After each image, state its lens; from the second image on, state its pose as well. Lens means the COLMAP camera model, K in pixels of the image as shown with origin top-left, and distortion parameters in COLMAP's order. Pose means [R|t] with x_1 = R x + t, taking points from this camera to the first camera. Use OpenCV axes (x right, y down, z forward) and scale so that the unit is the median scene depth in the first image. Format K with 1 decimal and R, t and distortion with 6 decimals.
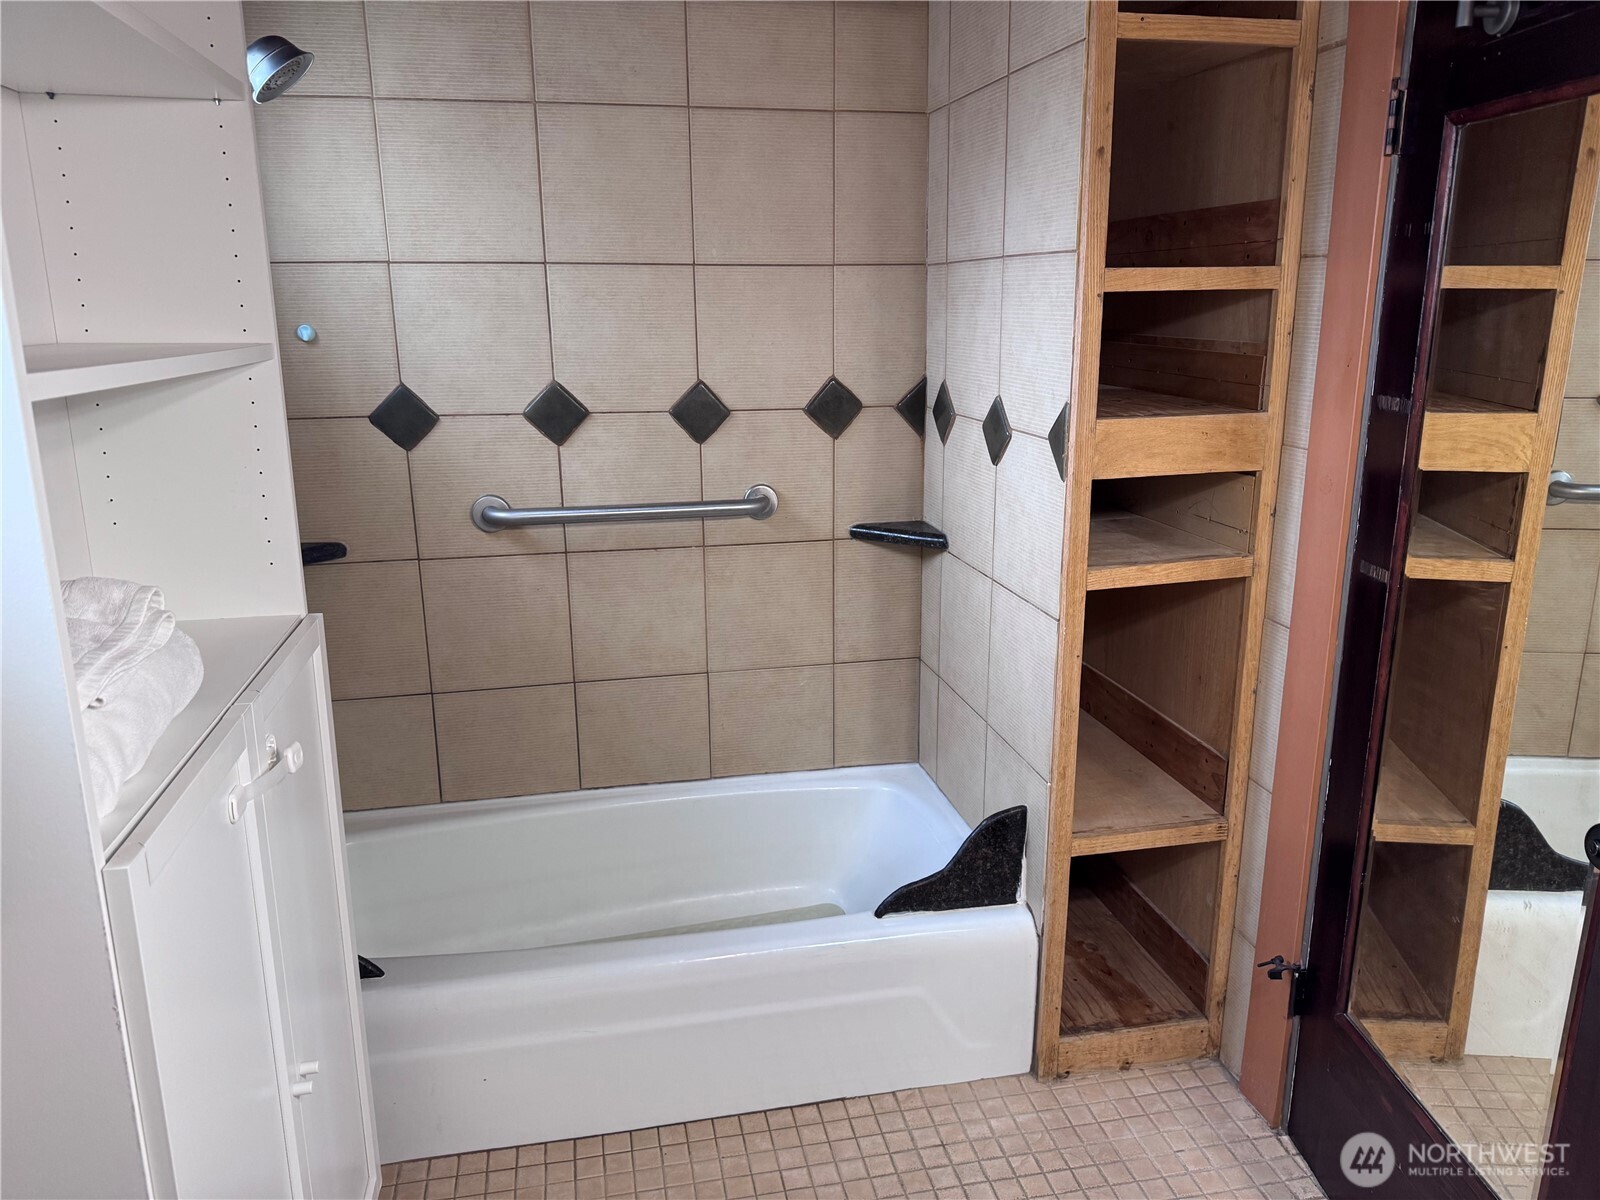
lens RADIAL K [[1126.6, 0, 803.4], [0, 1126.6, 614.2], [0, 0, 1]] dist [0.060712, -0.077798]
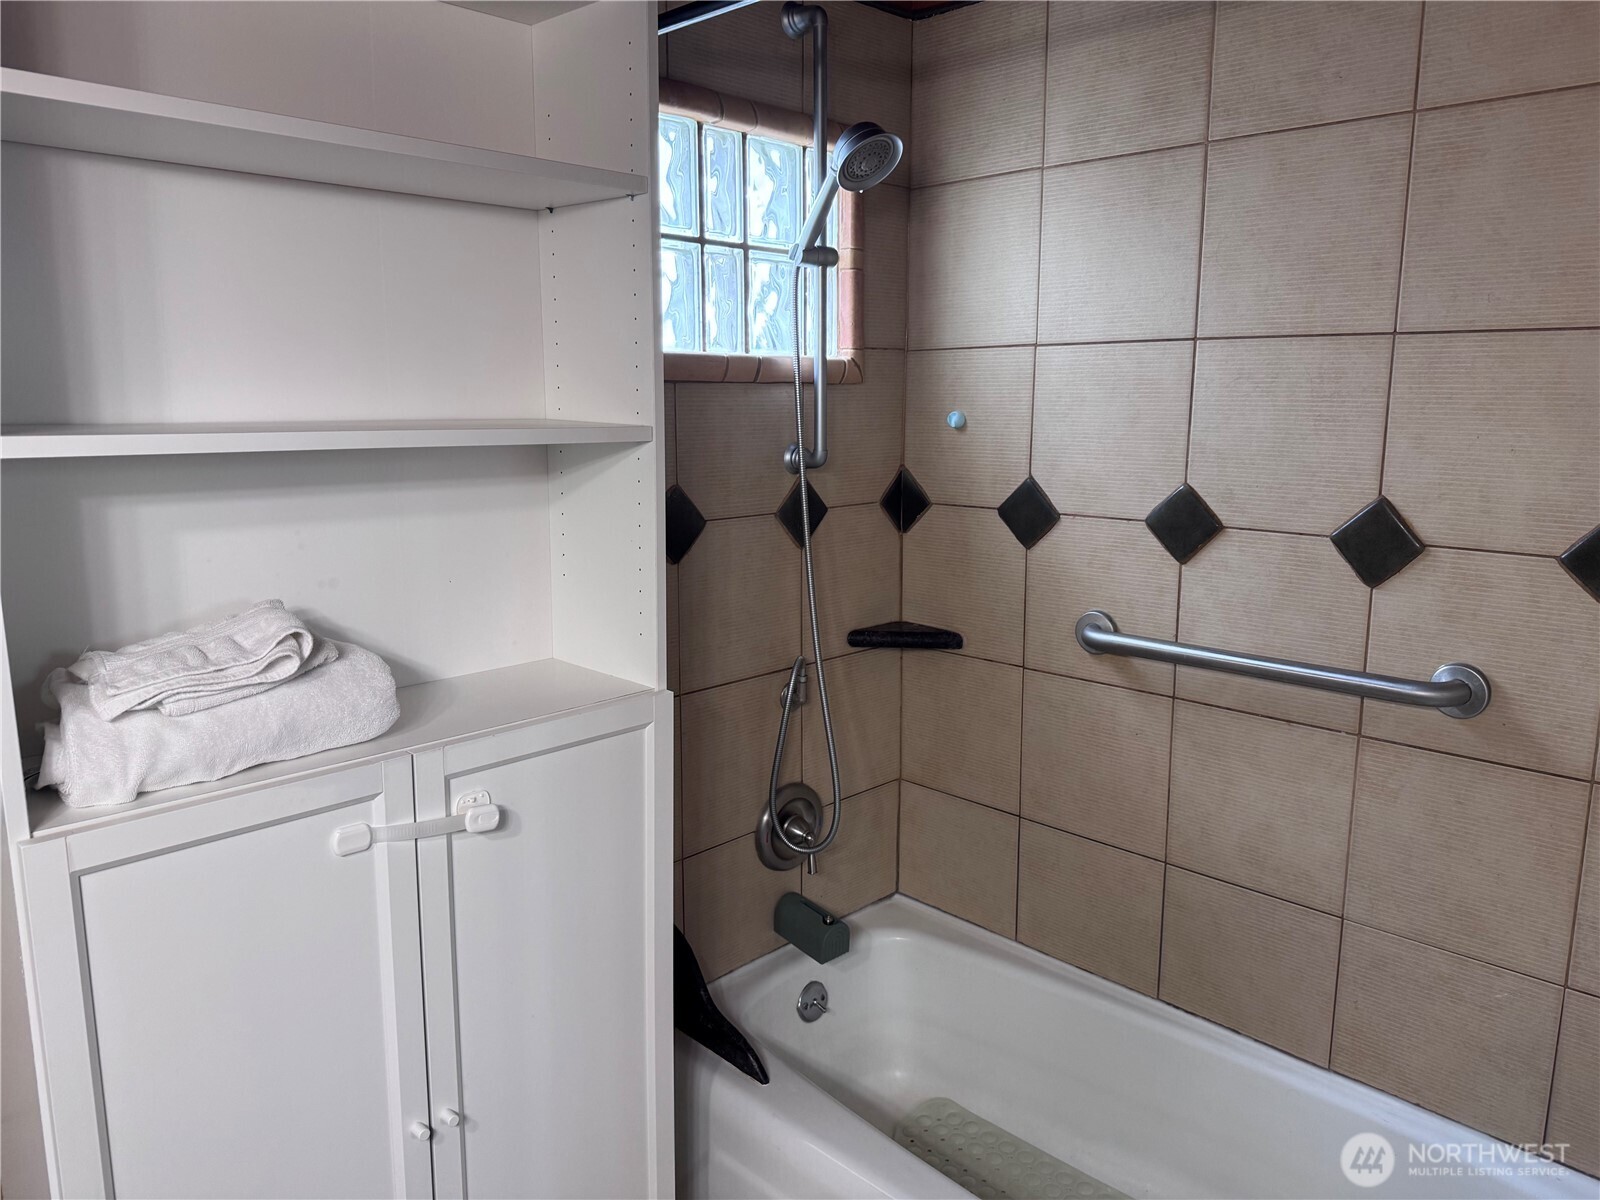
lens RADIAL K [[1126.6, 0, 802.0], [0, 1126.6, 606.4], [0, 0, 1]] dist [0.060712, -0.077798]
pose [[0.549288, 0.159954, -0.820182, 0.297515], [-0.228549, 0.972842, 0.036663, -0.090184], [0.803771, 0.167313, 0.570927, 0.344177]]
